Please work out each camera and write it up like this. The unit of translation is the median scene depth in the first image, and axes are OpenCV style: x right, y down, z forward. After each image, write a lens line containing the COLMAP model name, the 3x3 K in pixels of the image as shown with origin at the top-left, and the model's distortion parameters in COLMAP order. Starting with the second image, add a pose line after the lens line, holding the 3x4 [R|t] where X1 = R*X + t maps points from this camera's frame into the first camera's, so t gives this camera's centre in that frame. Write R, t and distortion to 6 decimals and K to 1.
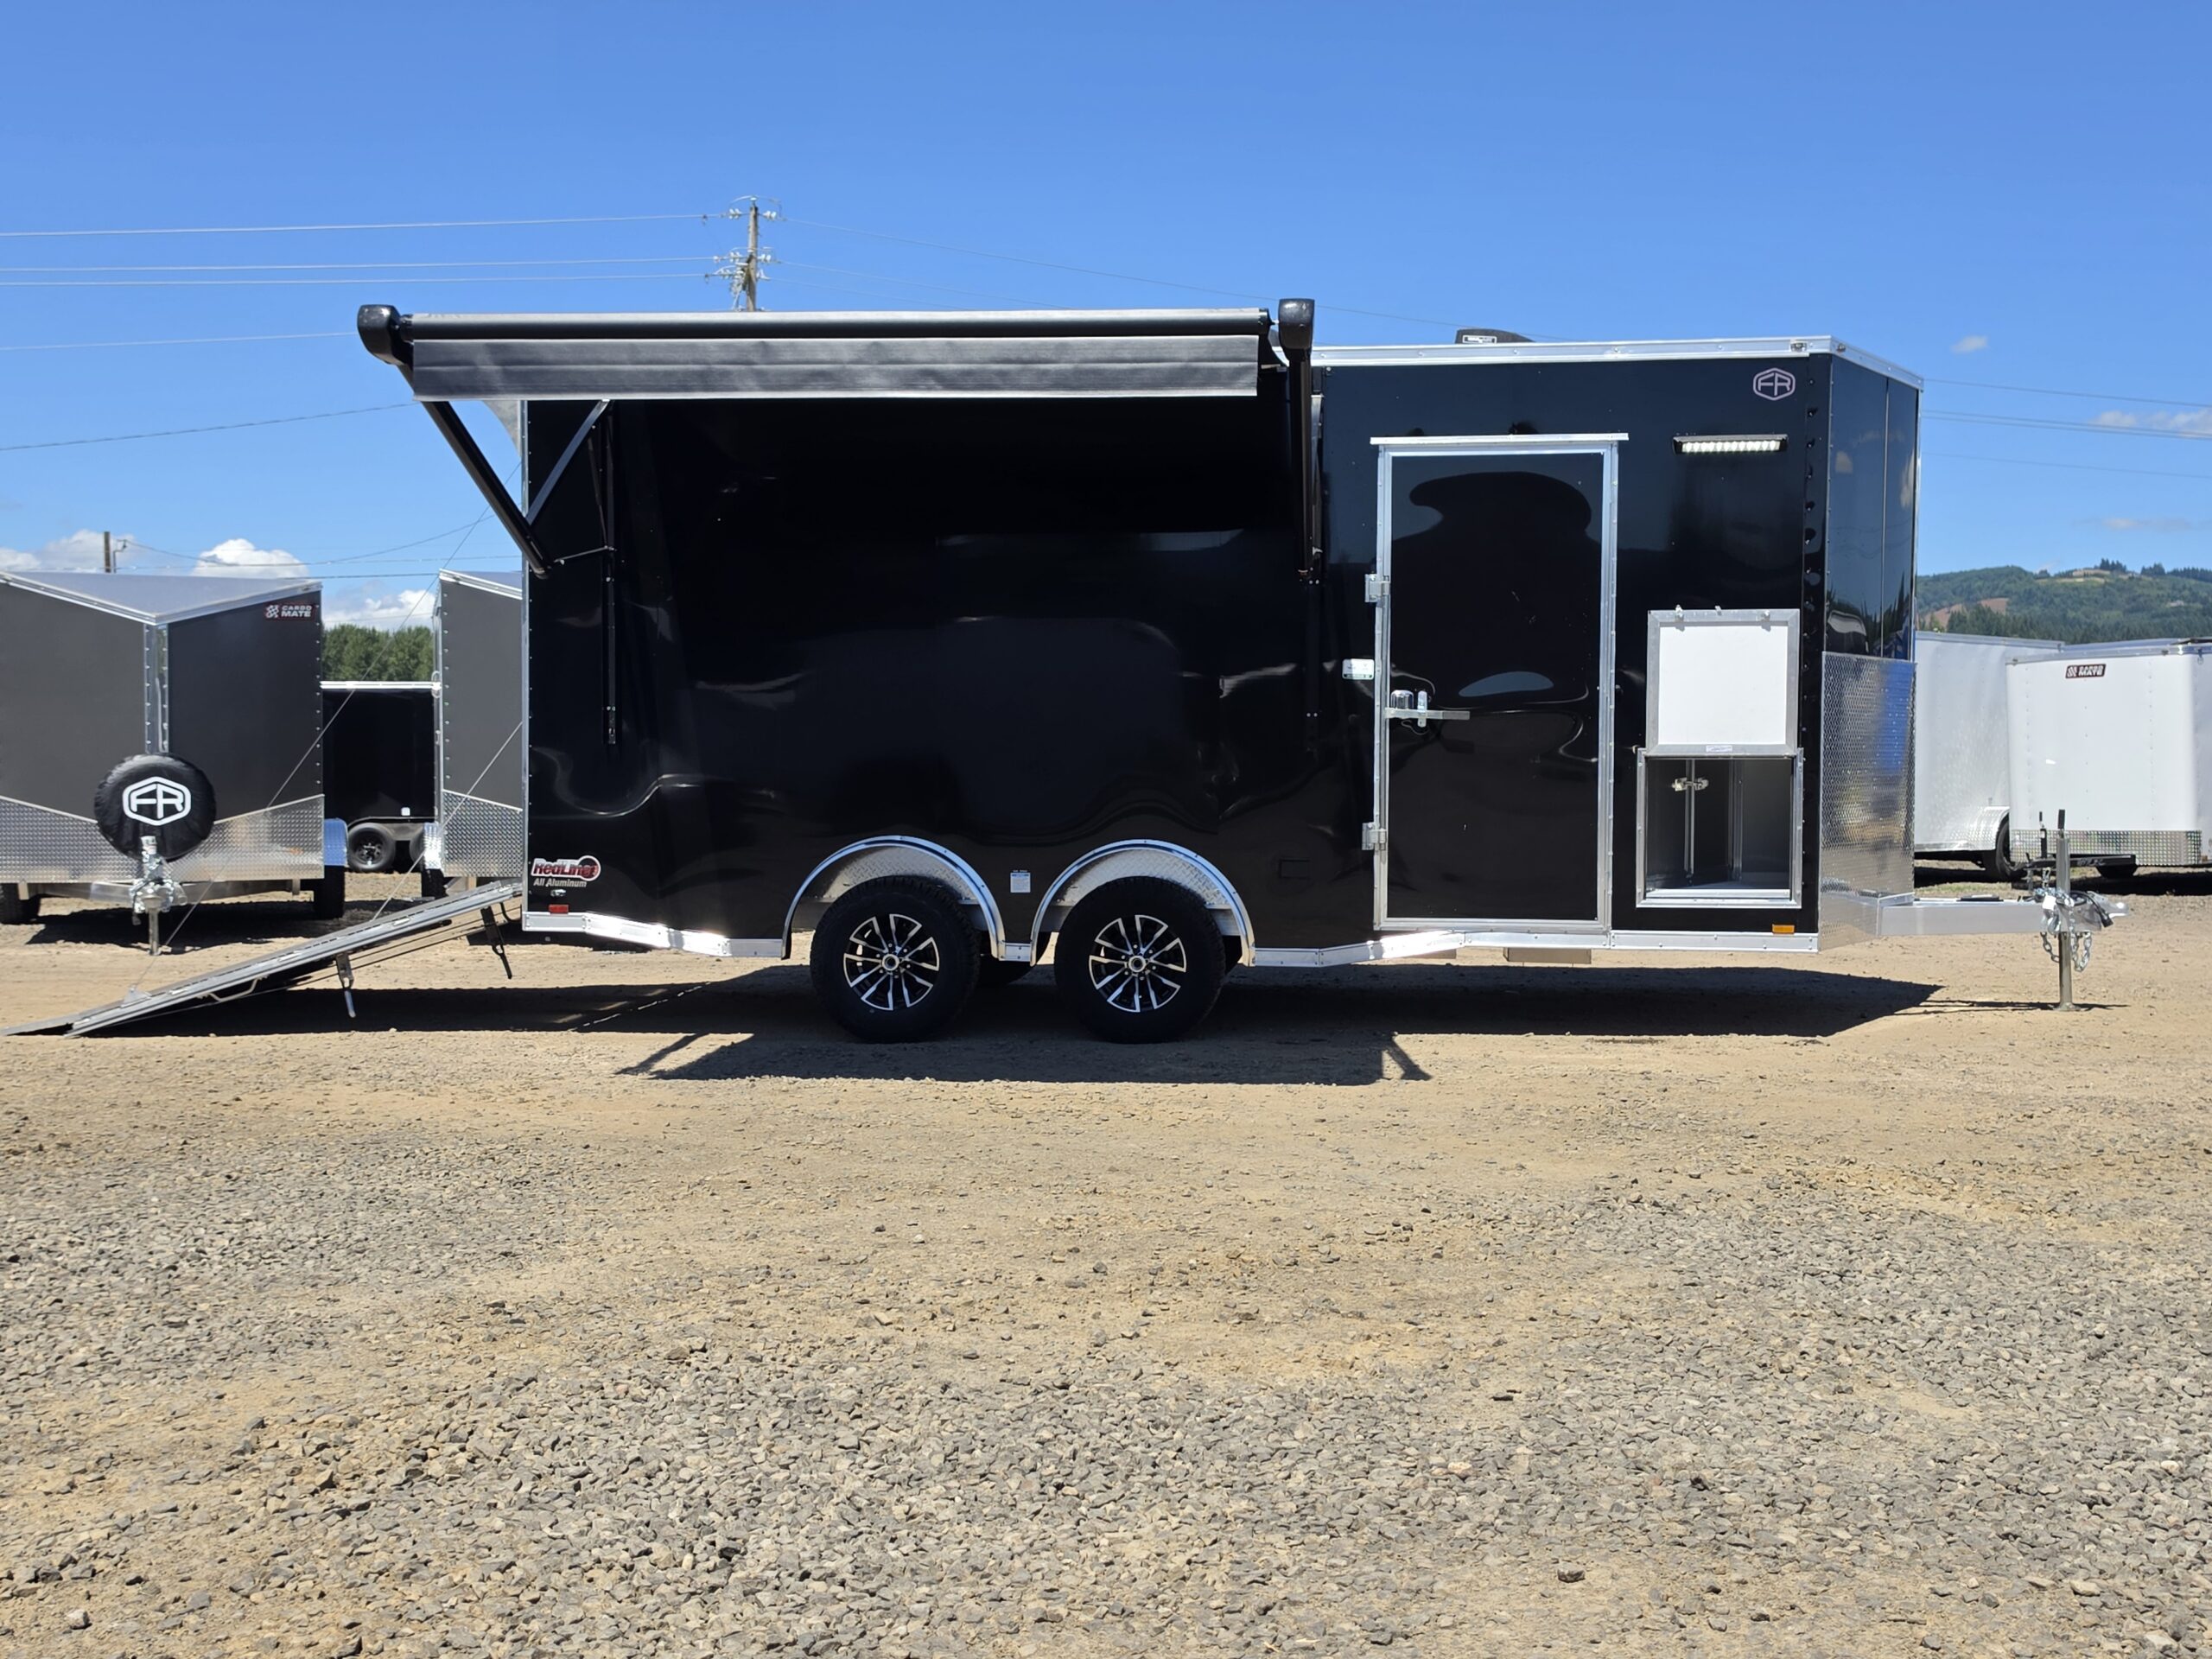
lens RADIAL K [[2234.0, 0, 1100.0], [0, 2234.0, 803.9], [0, 0, 1]] dist [0.129338, -0.218474]
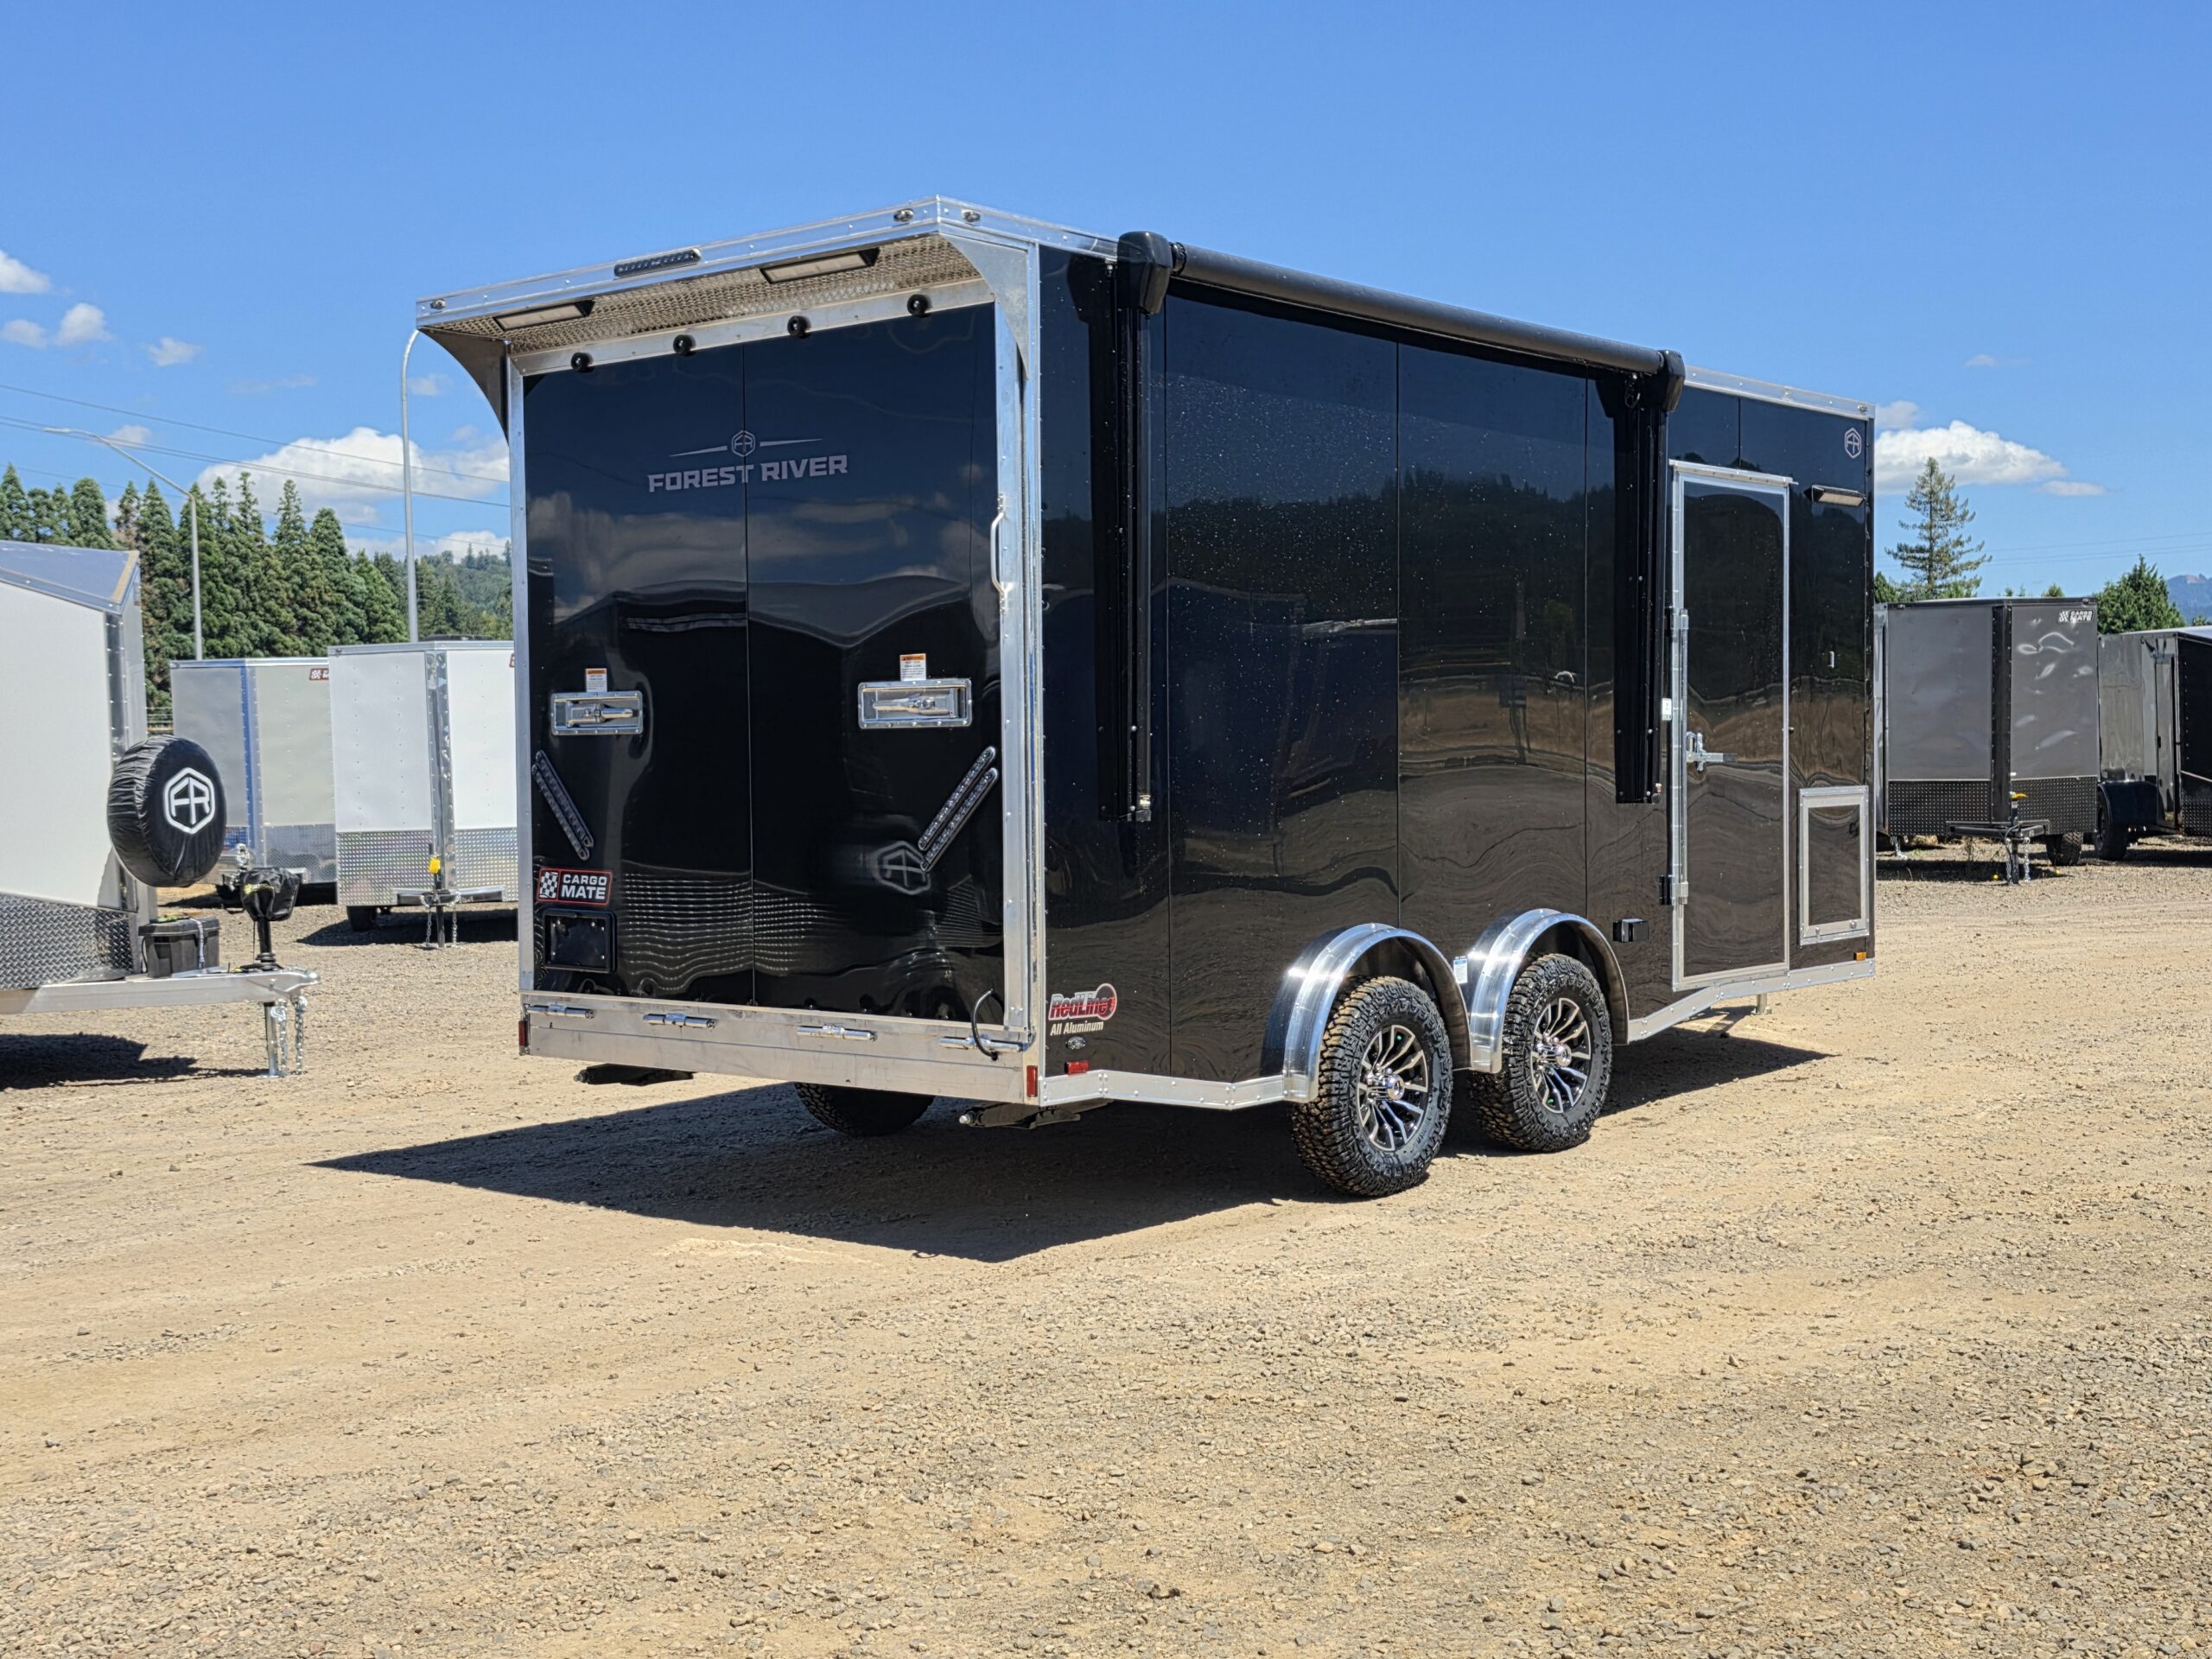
lens RADIAL K [[2583.1, 0, 1106.0], [0, 2583.1, 829.5], [0, 0, 1]] dist [0.143982, -0.269688]
pose [[0.562281, -0.033610, 0.826263, -0.903914], [0.039494, 0.999125, 0.013765, -0.034800], [-0.826003, 0.024893, 0.563116, 0.594492]]
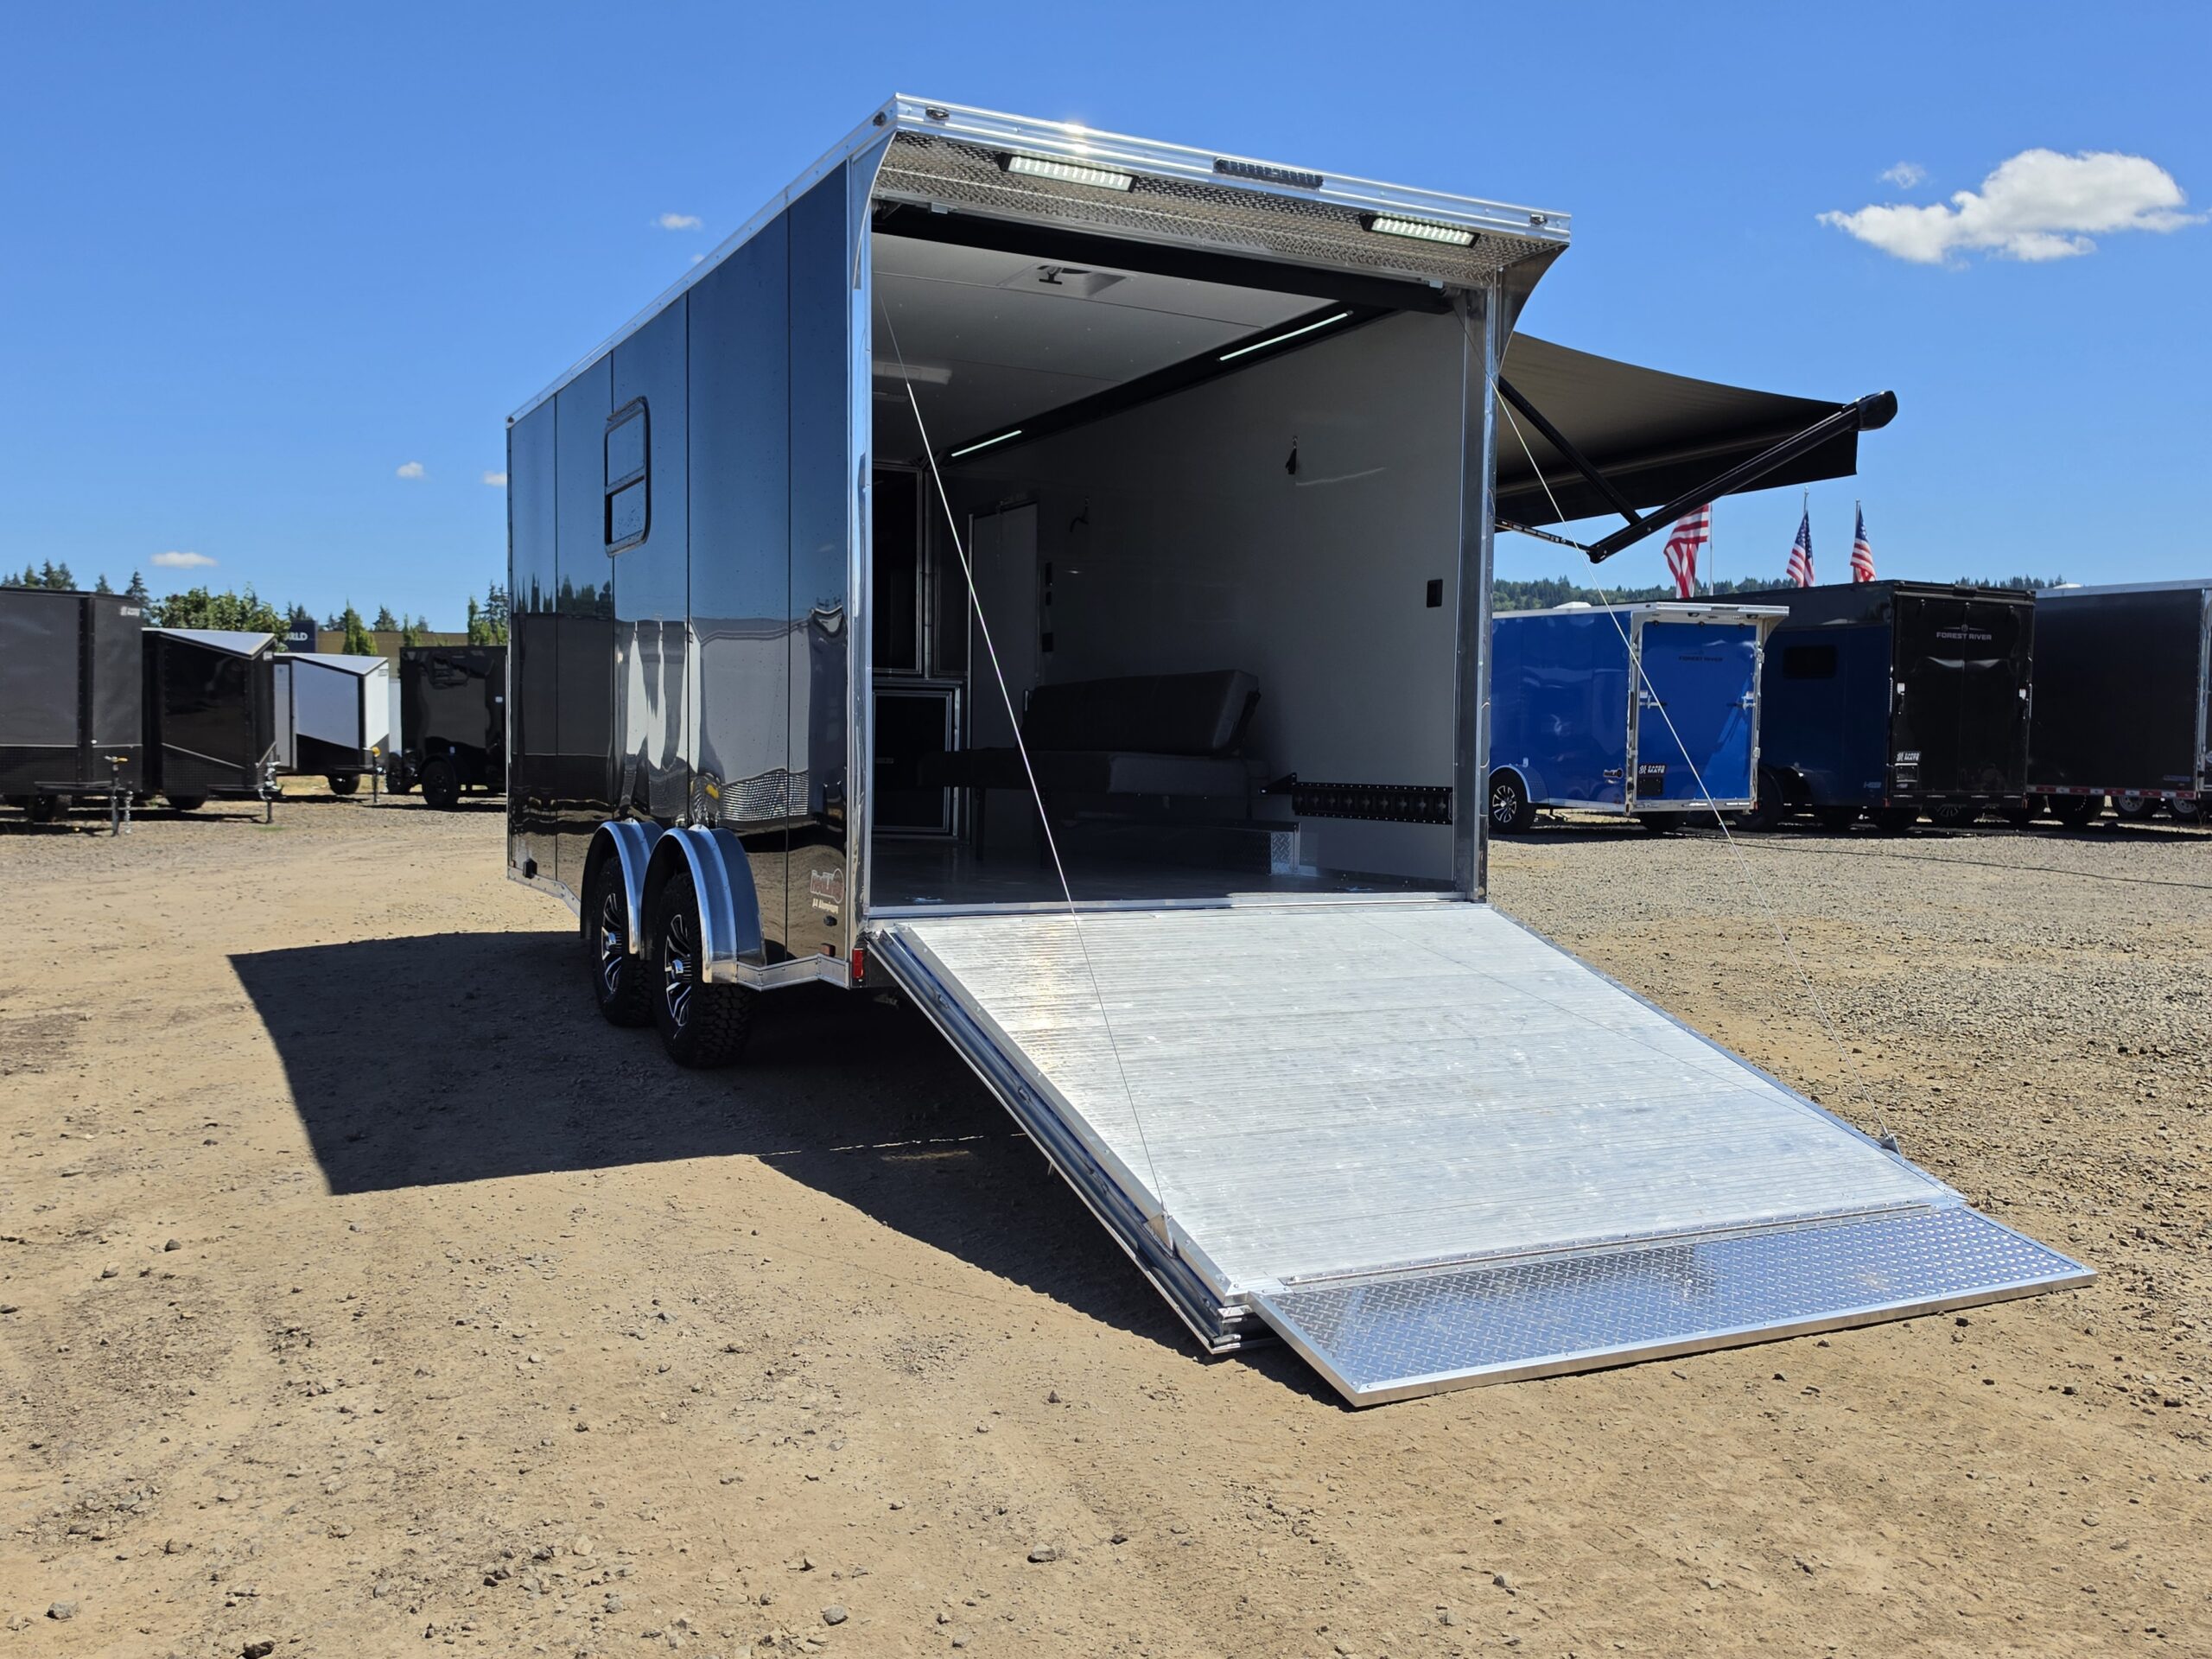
lens RADIAL K [[1913.2, 0, 1142.0], [0, 1913.2, 836.2], [0, 0, 1]] dist [0.136717, -0.259290]
pose [[-0.538959, -0.049872, 0.840854, -0.811085], [0.010513, 0.997770, 0.065917, -0.036272], [-0.842267, 0.044367, -0.537232, 1.554206]]
